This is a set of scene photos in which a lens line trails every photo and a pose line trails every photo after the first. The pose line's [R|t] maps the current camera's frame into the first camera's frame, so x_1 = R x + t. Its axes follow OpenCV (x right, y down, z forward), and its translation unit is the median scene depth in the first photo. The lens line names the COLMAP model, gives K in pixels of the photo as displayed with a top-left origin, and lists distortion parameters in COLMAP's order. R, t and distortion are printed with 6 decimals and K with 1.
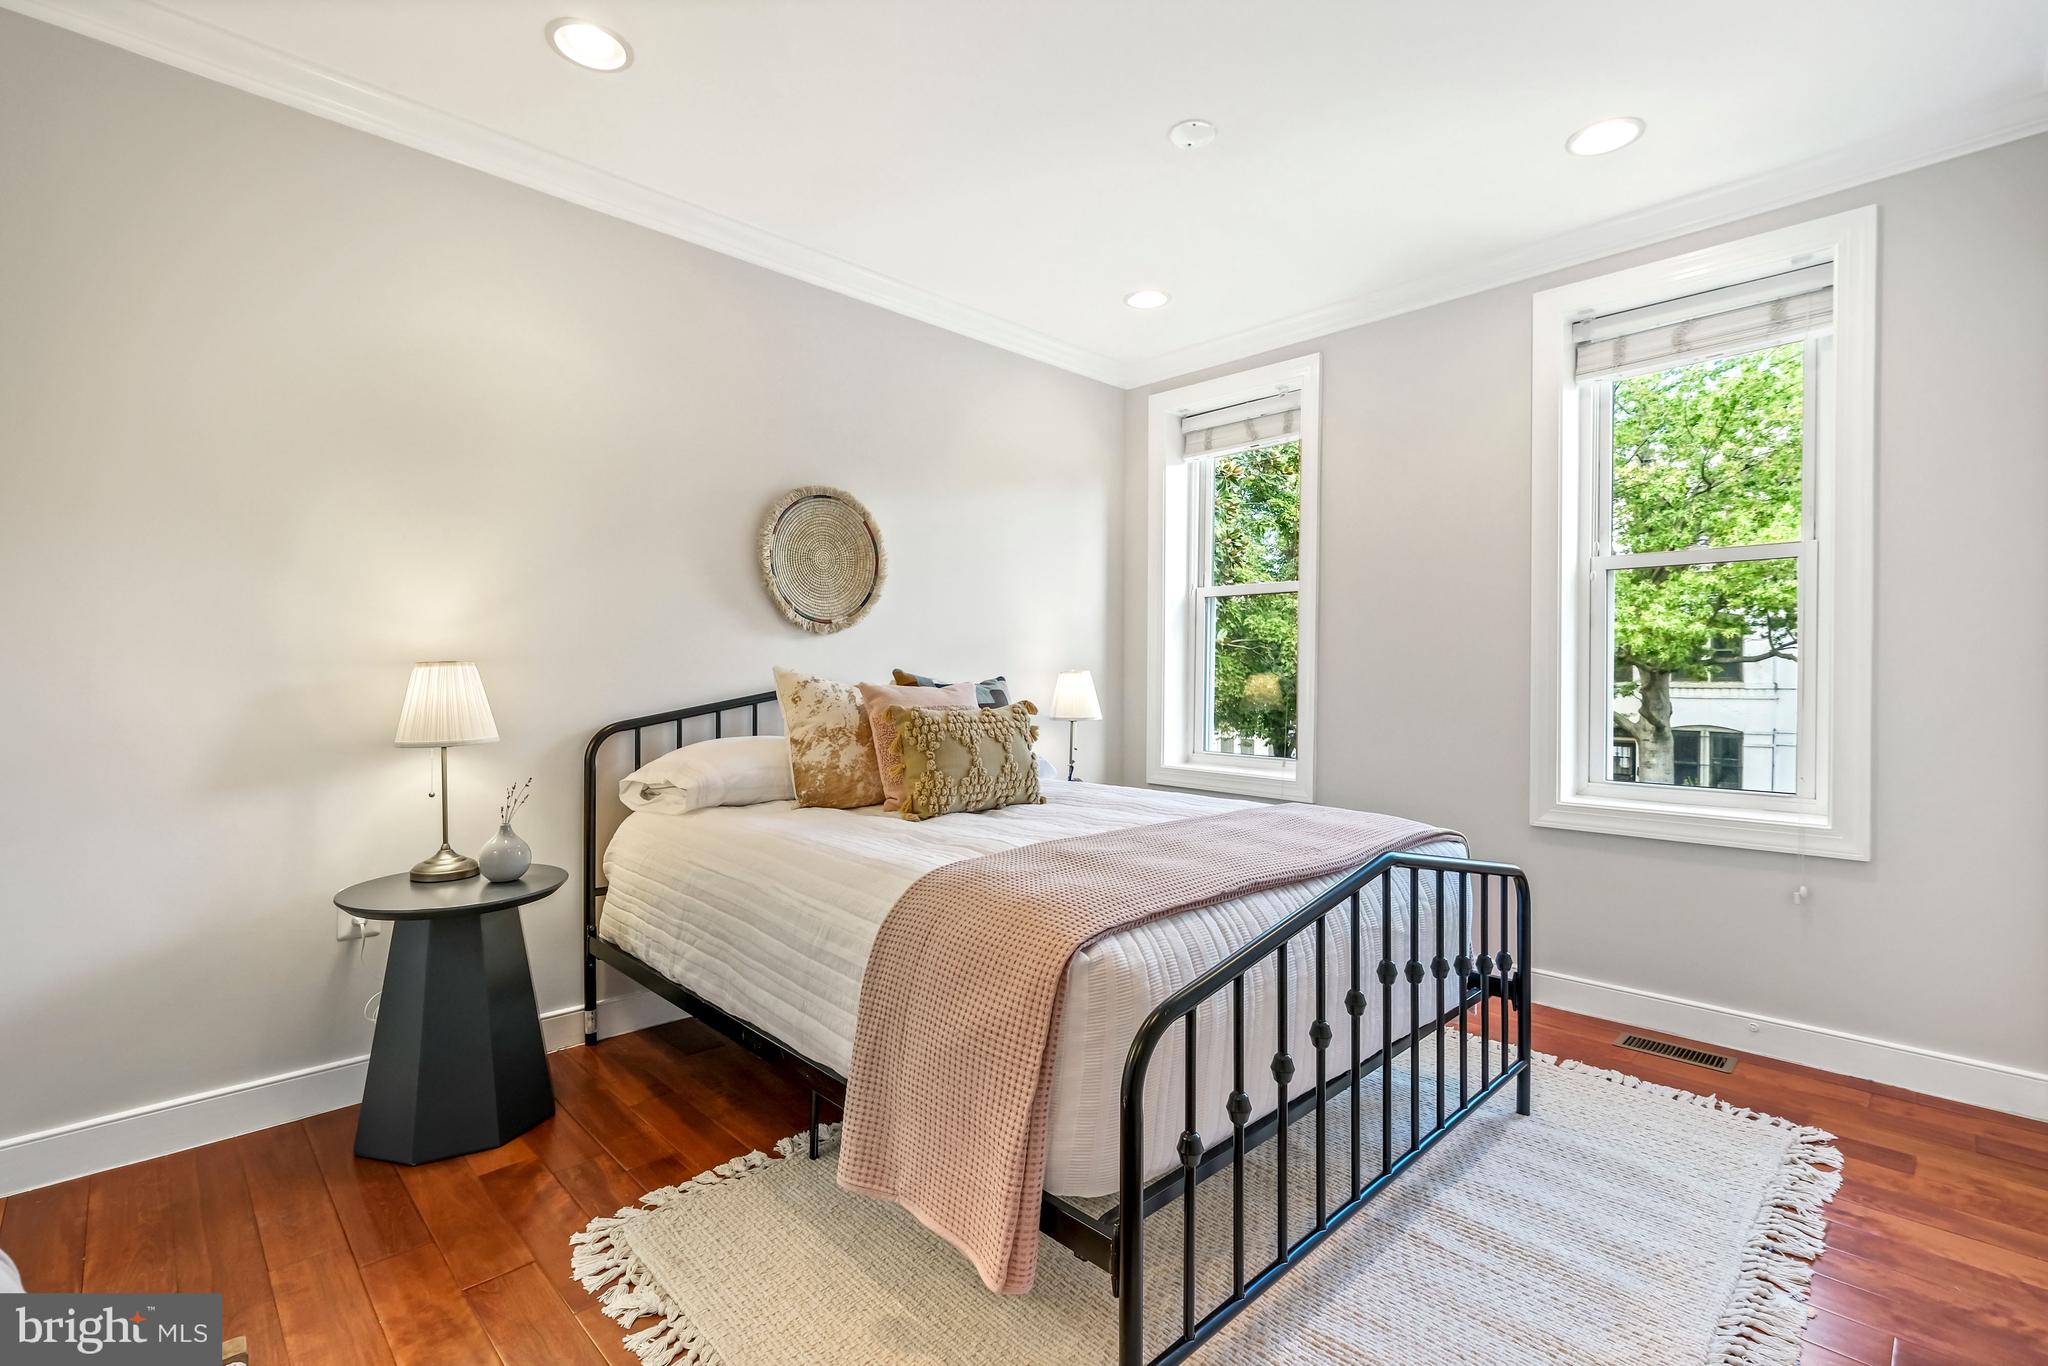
lens RADIAL K [[922.1, 0, 999.6], [0, 922.1, 651.0], [0, 0, 1]] dist [-0.000239, -0.000007]
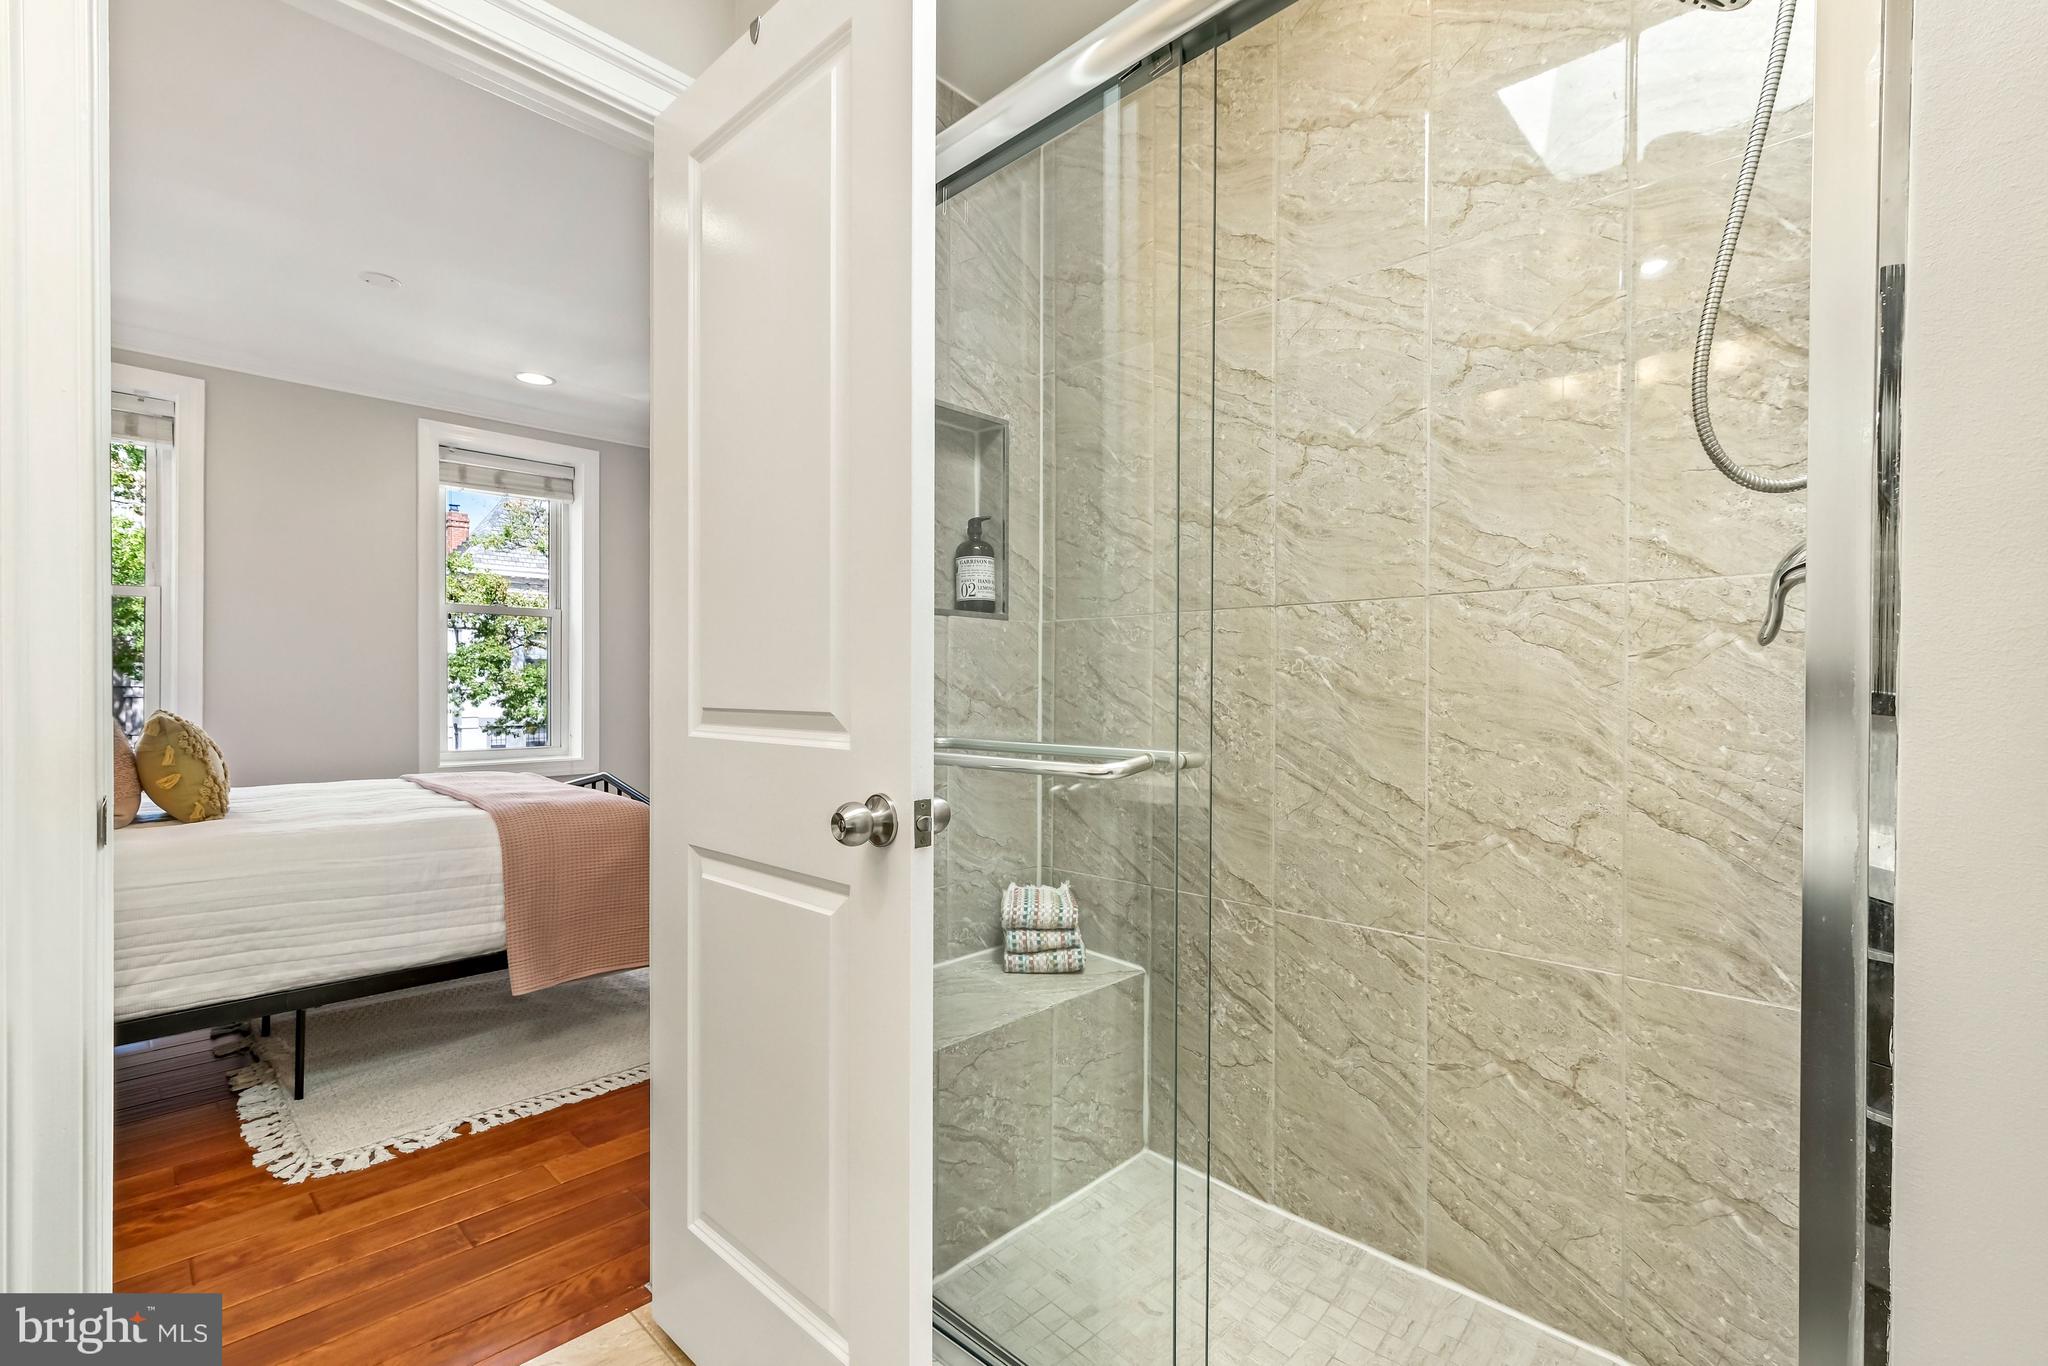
lens RADIAL K [[922.1, 0, 1012.3], [0, 922.1, 697.1], [0, 0, 1]] dist [-0.000239, -0.000007]
pose [[-0.020714, -0.024230, 0.999492, -0.935024], [-0.028841, 0.999305, 0.023627, -0.009893], [-0.999369, -0.028337, -0.021399, 0.088651]]
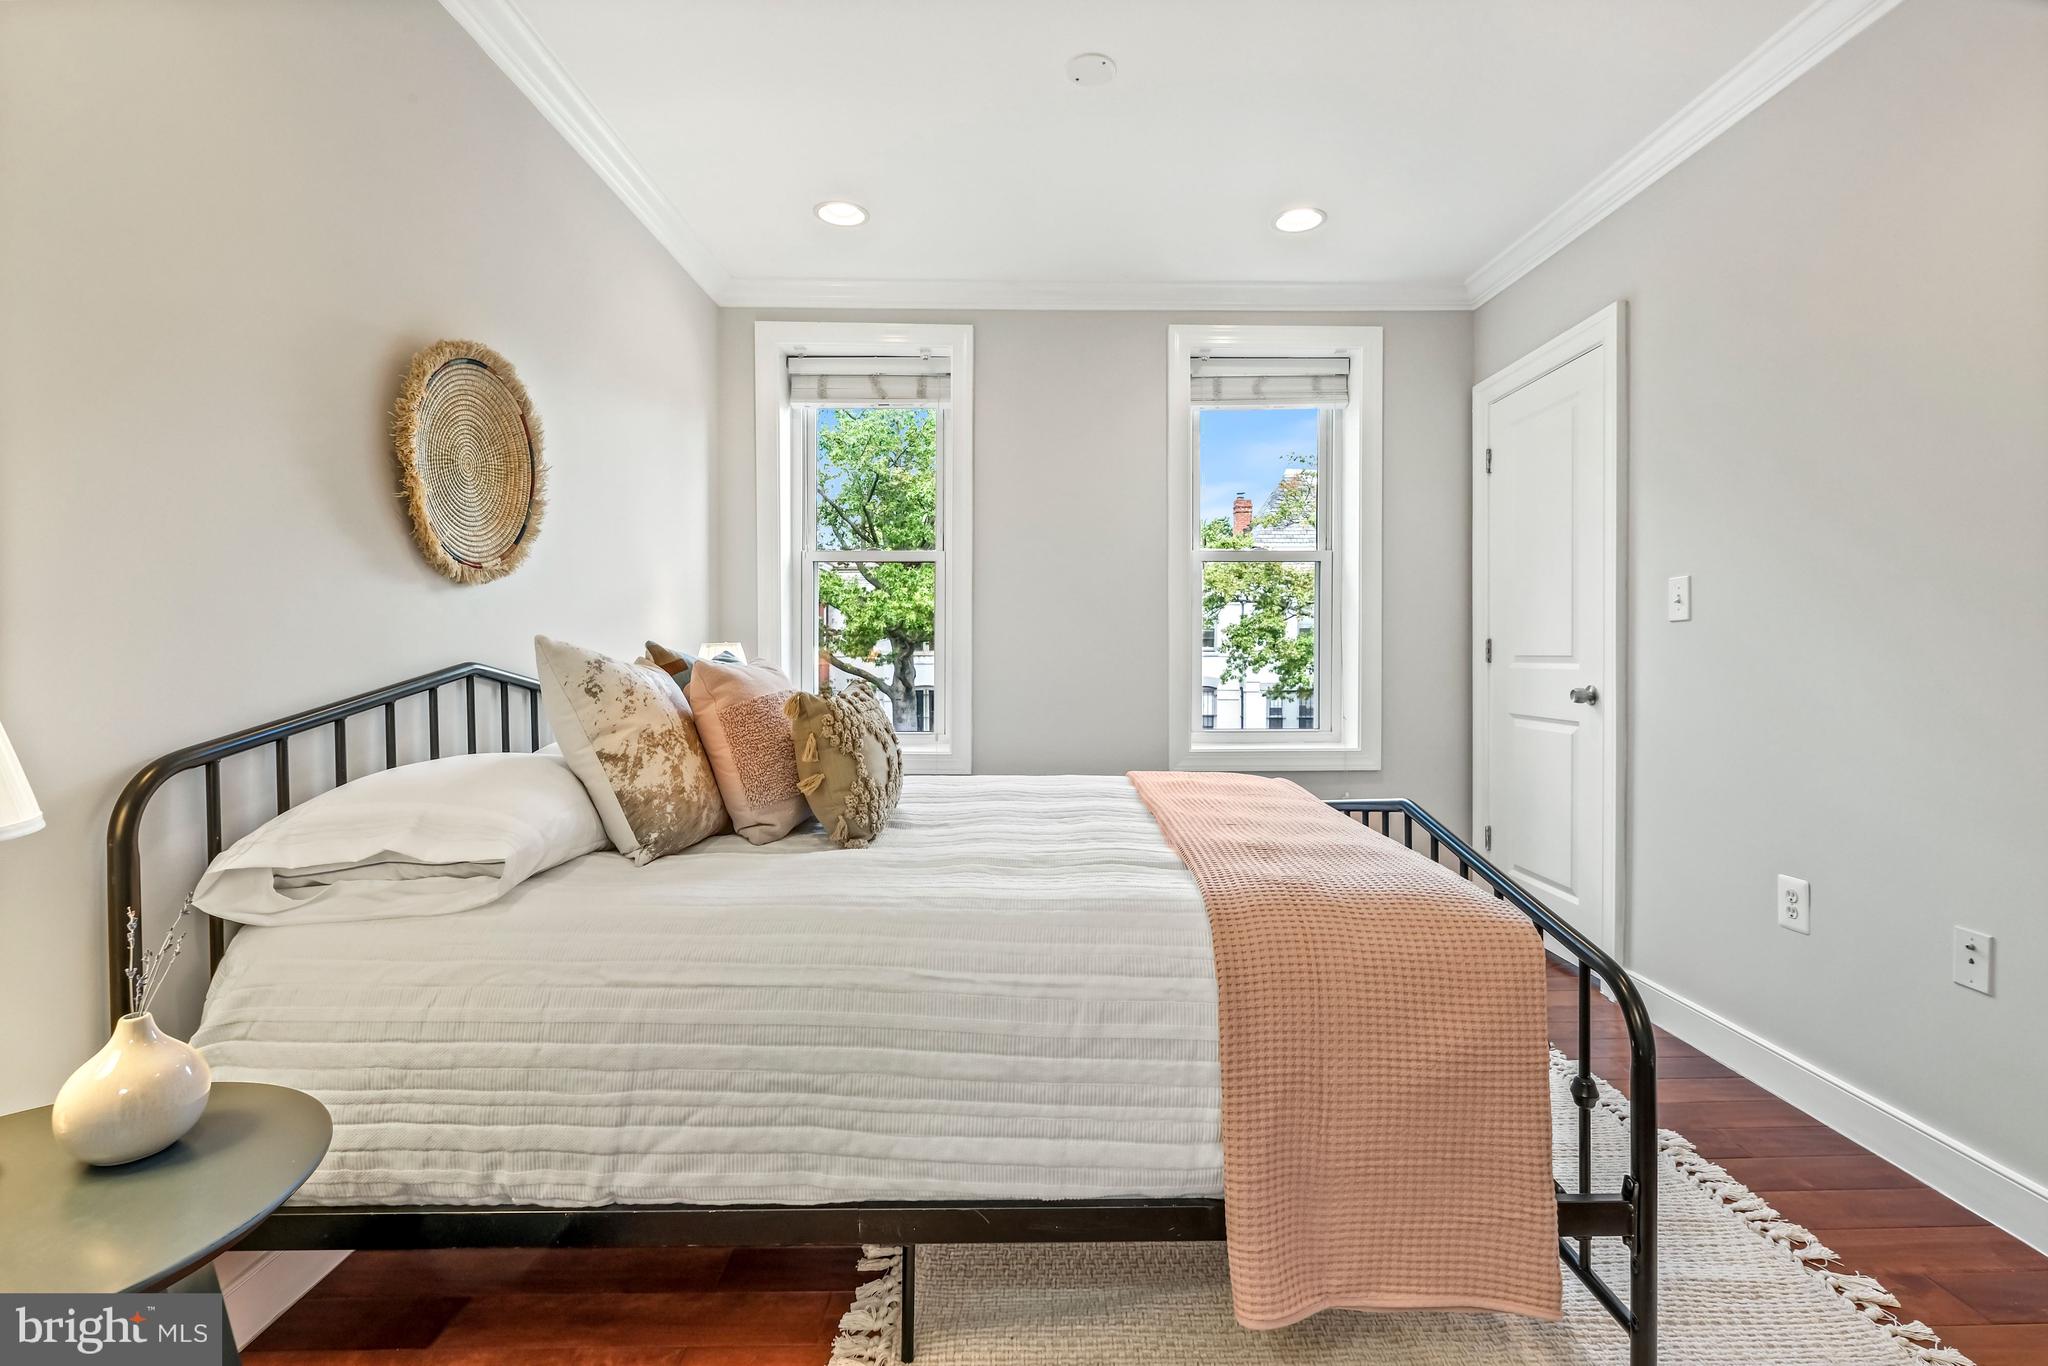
lens RADIAL K [[922.1, 0, 1035.9], [0, 922.1, 646.5], [0, 0, 1]] dist [-0.000239, -0.000007]
pose [[0.676352, -0.005254, 0.736559, -0.429498], [-0.014253, 0.999694, 0.020219, 0.005593], [-0.736440, -0.024173, 0.676071, 0.325566]]
